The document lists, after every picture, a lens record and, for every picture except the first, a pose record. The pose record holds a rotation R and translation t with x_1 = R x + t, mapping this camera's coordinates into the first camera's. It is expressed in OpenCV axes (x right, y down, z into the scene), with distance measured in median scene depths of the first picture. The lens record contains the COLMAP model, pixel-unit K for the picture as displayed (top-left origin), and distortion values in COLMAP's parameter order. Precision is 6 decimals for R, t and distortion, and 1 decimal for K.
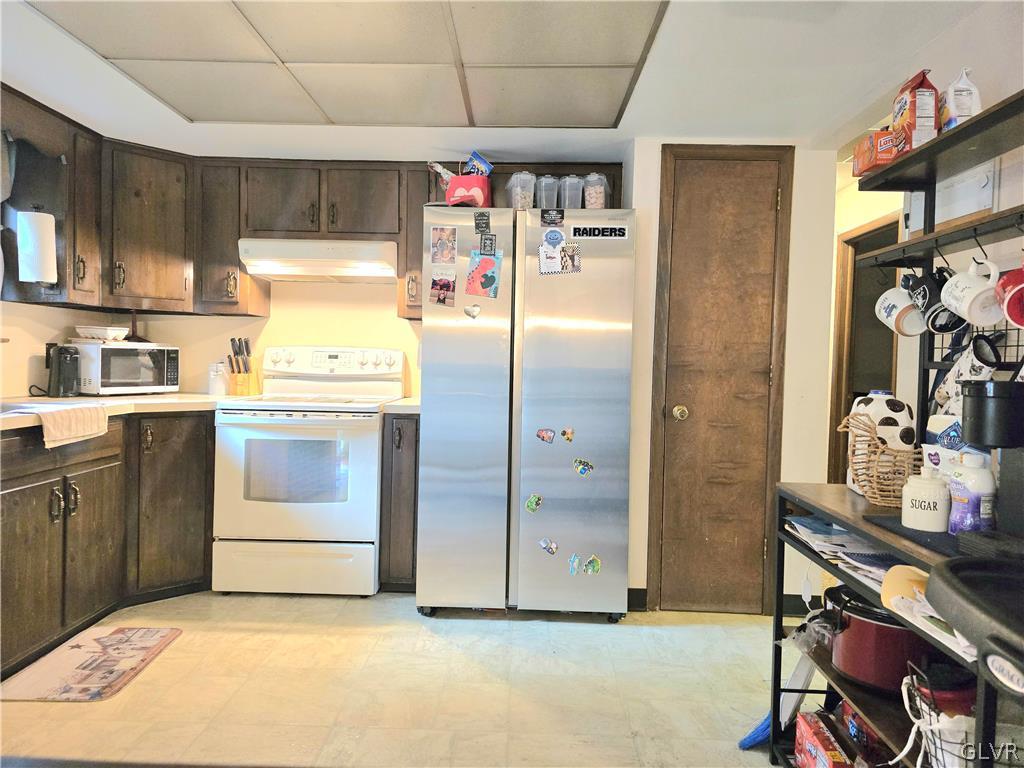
lens RADIAL K [[687.8, 0, 508.9], [0, 687.8, 378.5], [0, 0, 1]] dist [0.004162, 0.000679]
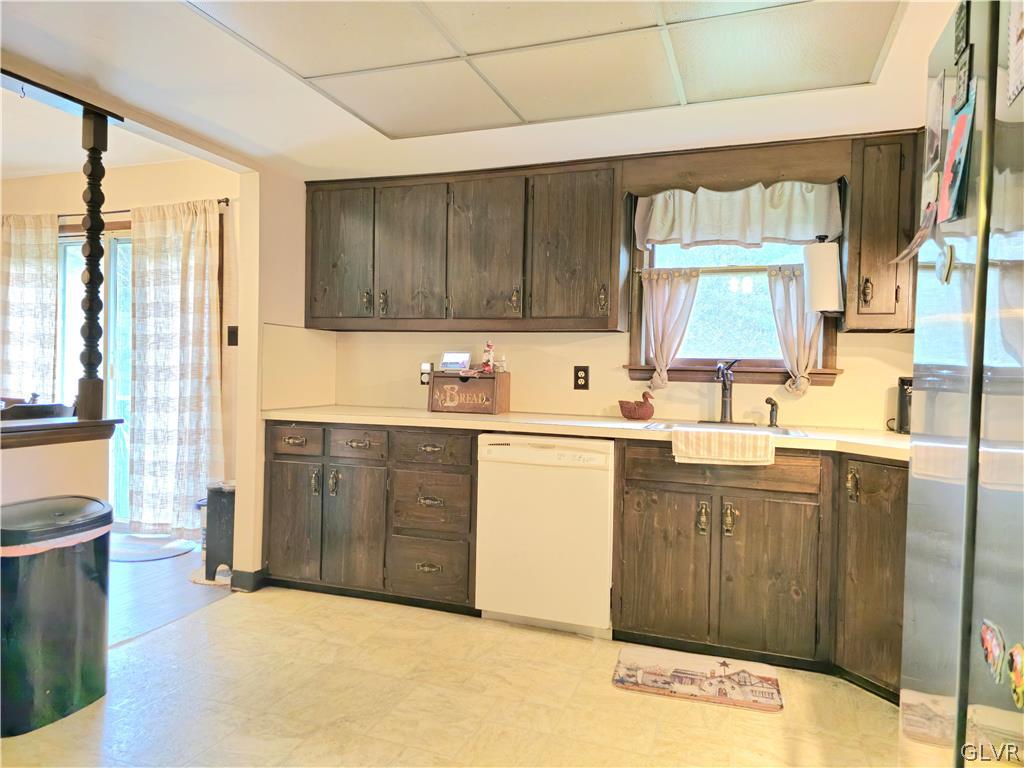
lens RADIAL K [[669.2, 0, 512.0], [0, 669.2, 384.0], [0, 0, 1]] dist [0.001400, -0.000409]
pose [[-0.321711, -0.016657, -0.946691, 0.426567], [-0.058818, 0.998266, 0.002423, -0.012148], [0.945009, 0.056462, -0.322133, 0.998878]]
